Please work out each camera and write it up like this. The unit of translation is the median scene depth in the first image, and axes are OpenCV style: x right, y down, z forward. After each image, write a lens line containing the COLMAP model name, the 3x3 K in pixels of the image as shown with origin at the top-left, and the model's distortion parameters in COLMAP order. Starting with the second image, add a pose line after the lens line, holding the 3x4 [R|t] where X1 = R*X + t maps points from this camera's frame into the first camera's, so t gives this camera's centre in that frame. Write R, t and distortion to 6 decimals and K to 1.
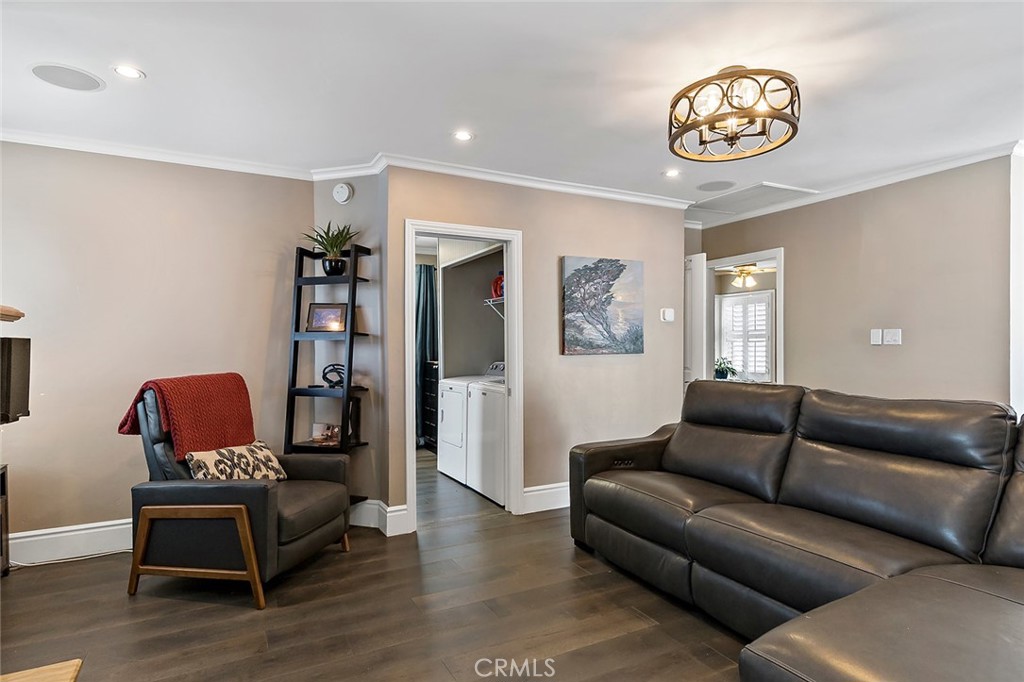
lens RADIAL K [[551.7, 0, 508.4], [0, 551.7, 340.1], [0, 0, 1]] dist [0.008570, 0.000791]
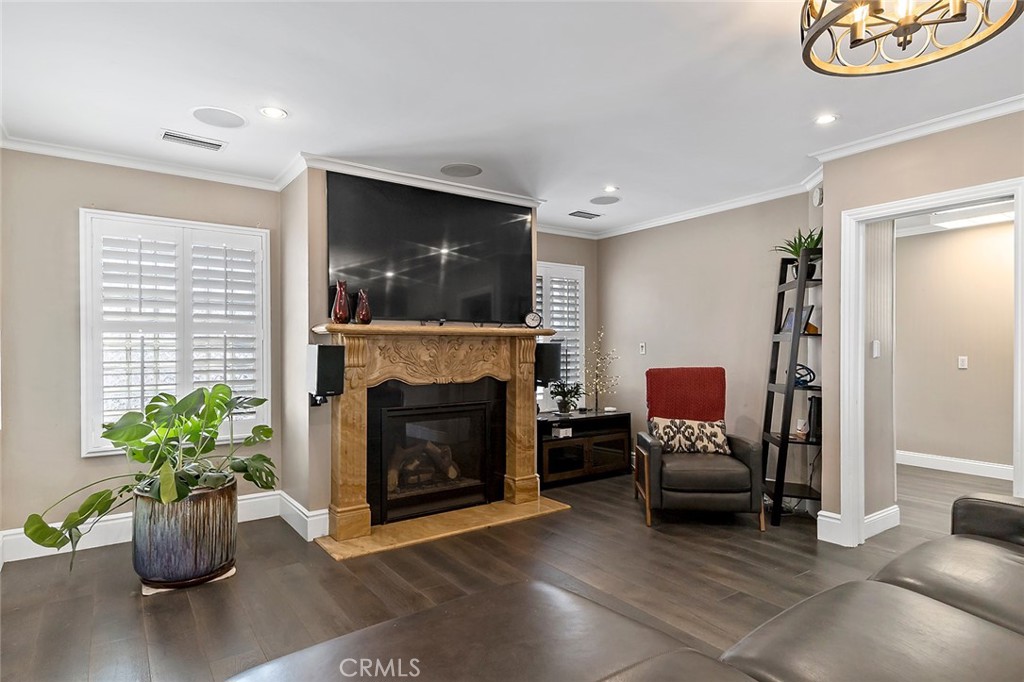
lens RADIAL K [[551.7, 0, 508.5], [0, 551.7, 345.1], [0, 0, 1]] dist [0.008570, 0.000791]
pose [[0.142768, 0.000584, -0.989756, 0.795640], [0.012035, 0.999925, 0.002326, -0.001746], [0.989683, -0.012243, 0.142750, 0.361704]]
